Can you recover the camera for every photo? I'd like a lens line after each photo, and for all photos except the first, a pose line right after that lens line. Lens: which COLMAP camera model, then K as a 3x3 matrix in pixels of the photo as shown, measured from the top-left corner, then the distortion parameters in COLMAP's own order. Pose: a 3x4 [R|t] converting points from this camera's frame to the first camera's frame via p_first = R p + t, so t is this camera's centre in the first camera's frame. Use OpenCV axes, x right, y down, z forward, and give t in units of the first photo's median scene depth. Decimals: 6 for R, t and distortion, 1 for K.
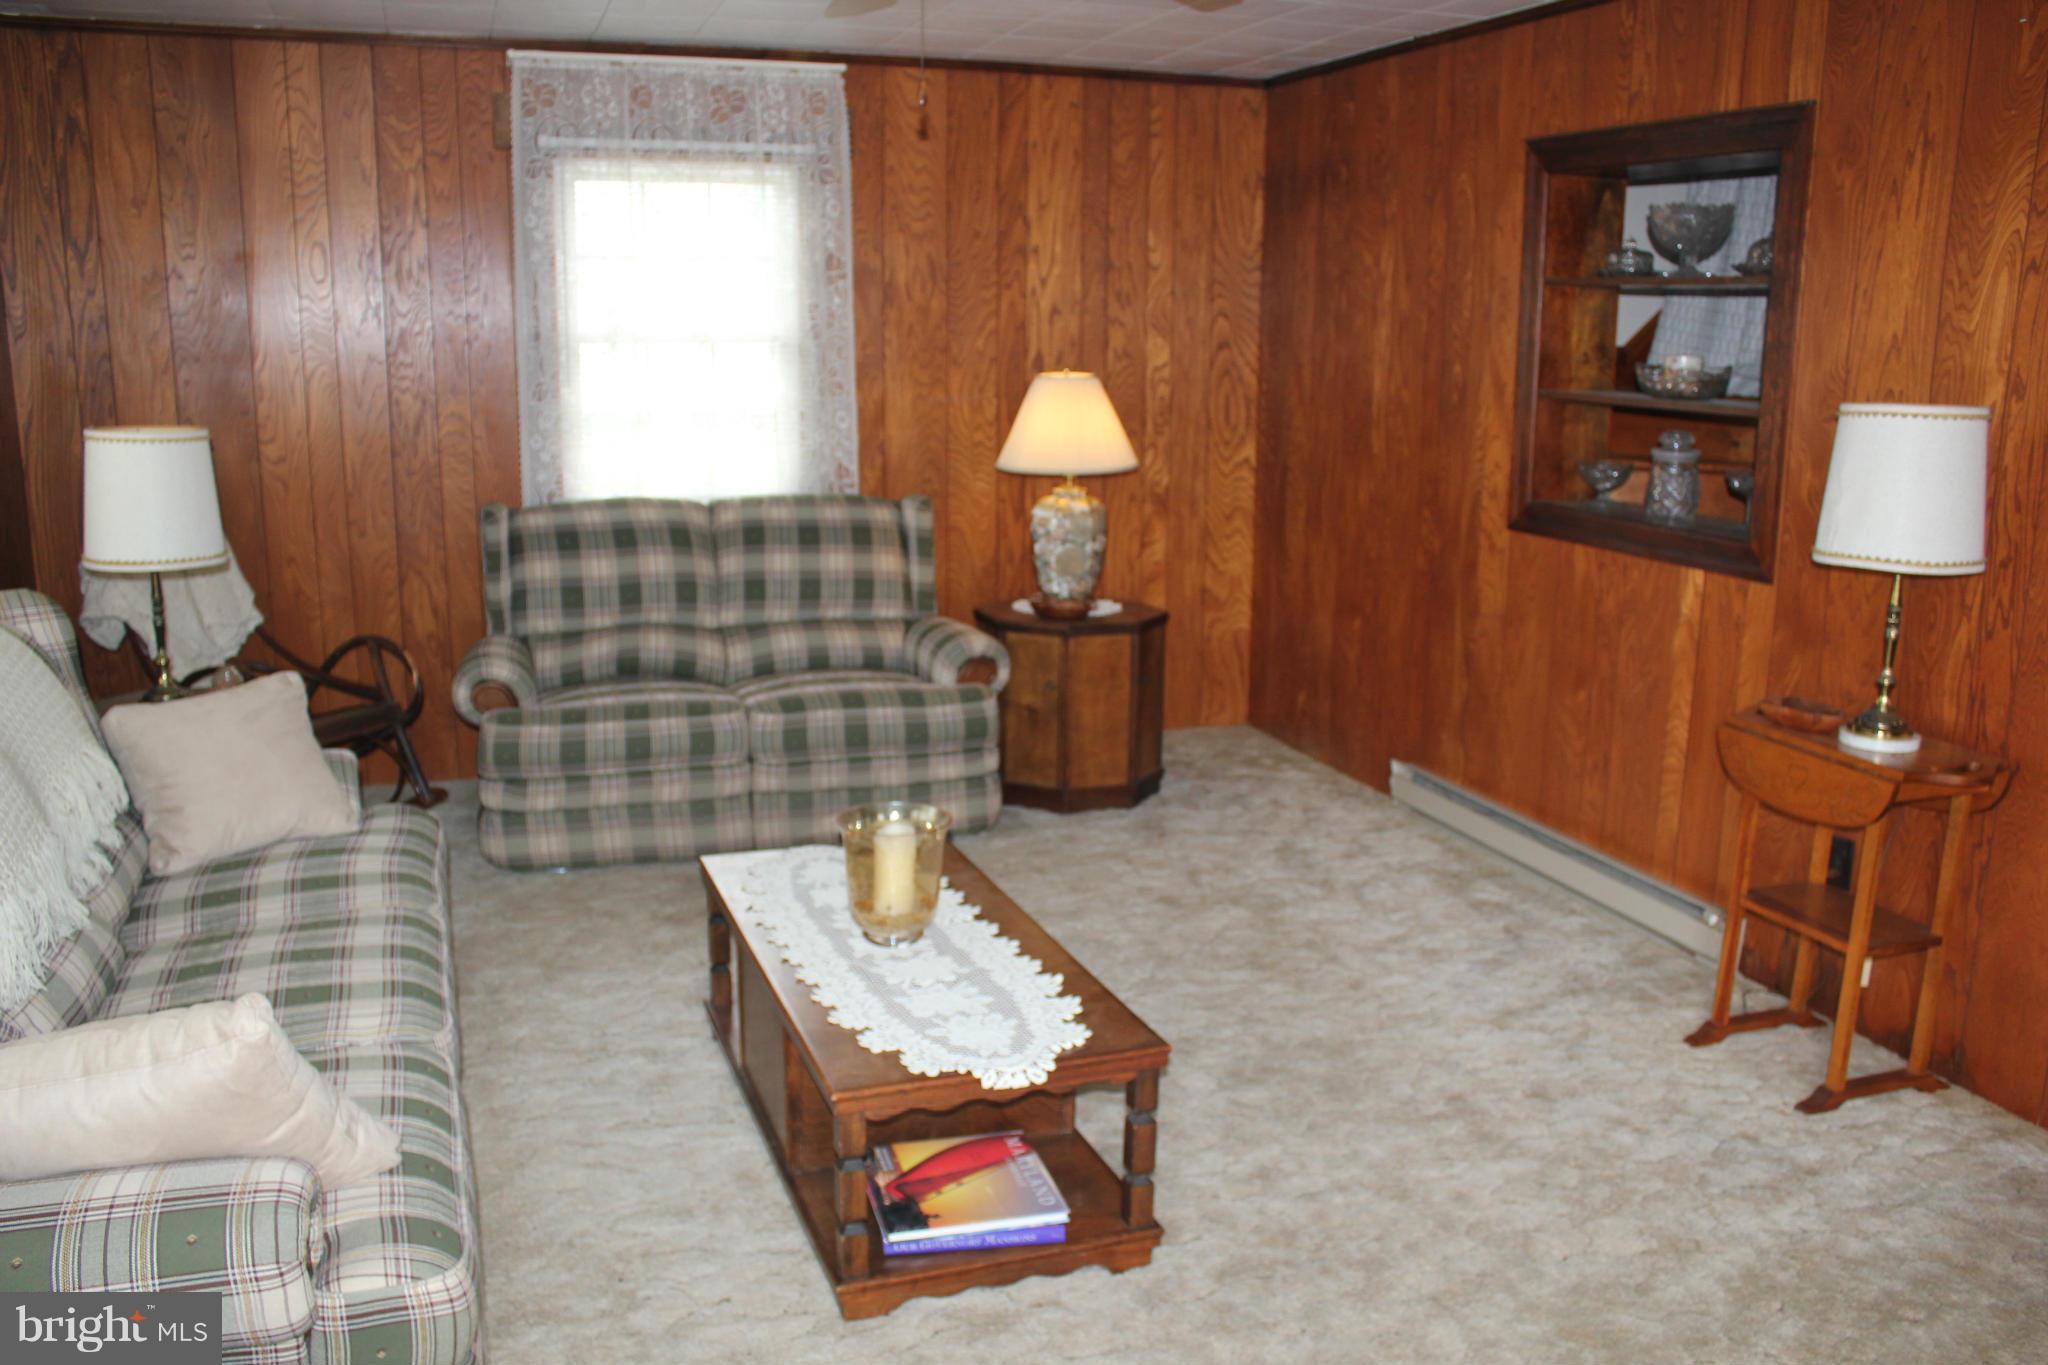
lens RADIAL K [[1717.4, 0, 1022.4], [0, 1717.4, 721.3], [0, 0, 1]] dist [-0.159039, 0.150537]
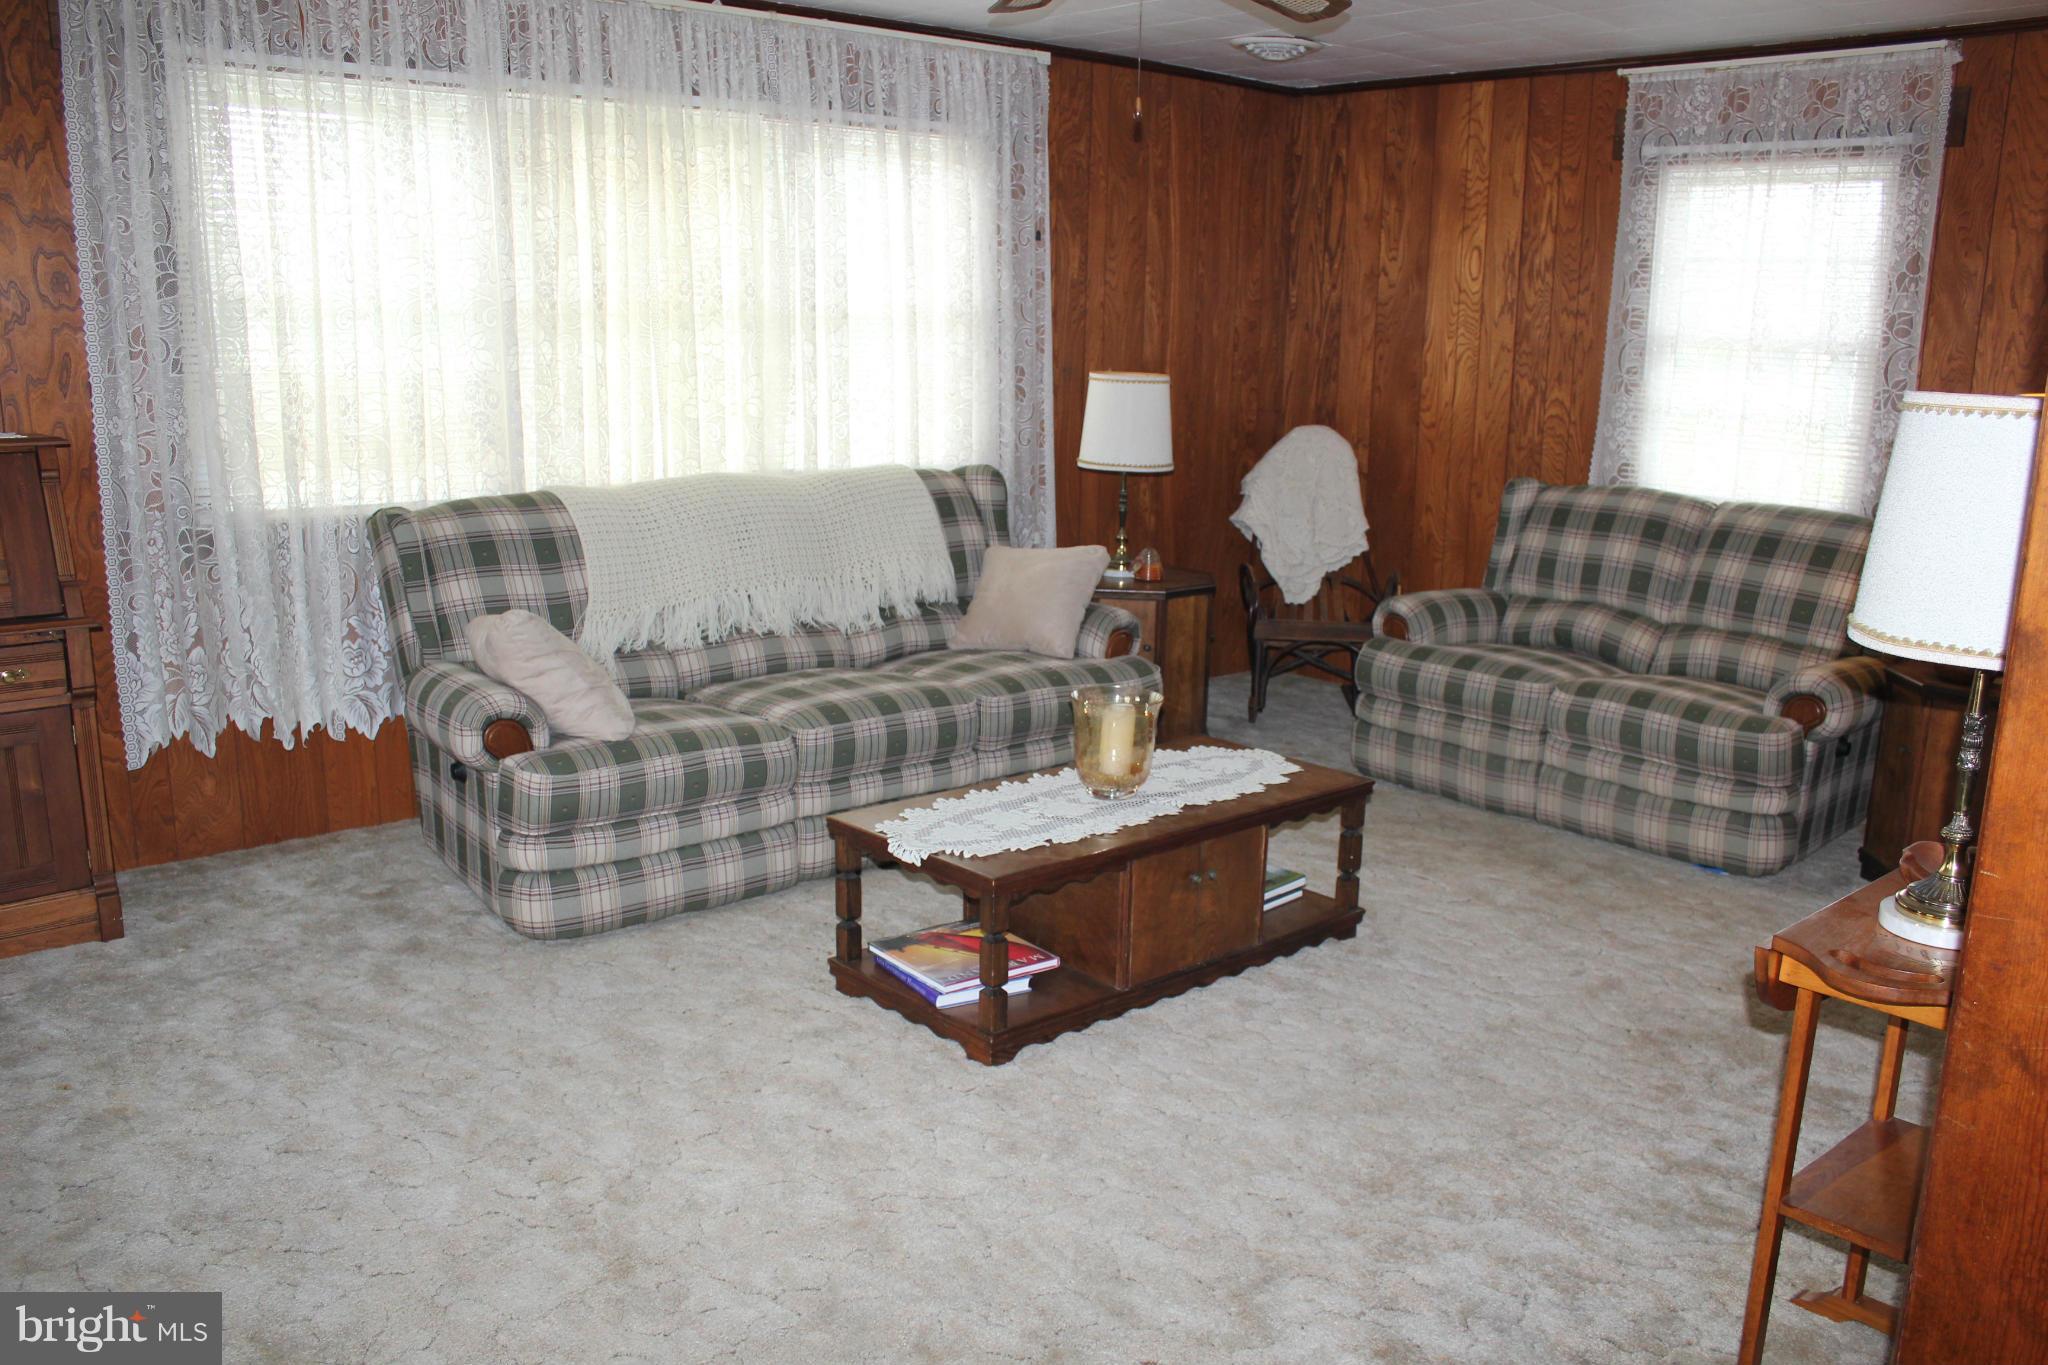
lens RADIAL K [[1717.4, 0, 1022.4], [0, 1717.4, 721.3], [0, 0, 1]] dist [-0.159039, 0.150537]
pose [[0.378294, 0.212843, -0.900884, 0.607276], [-0.231365, 0.964059, 0.130615, -0.041912], [0.896306, 0.159022, 0.413942, 0.262474]]
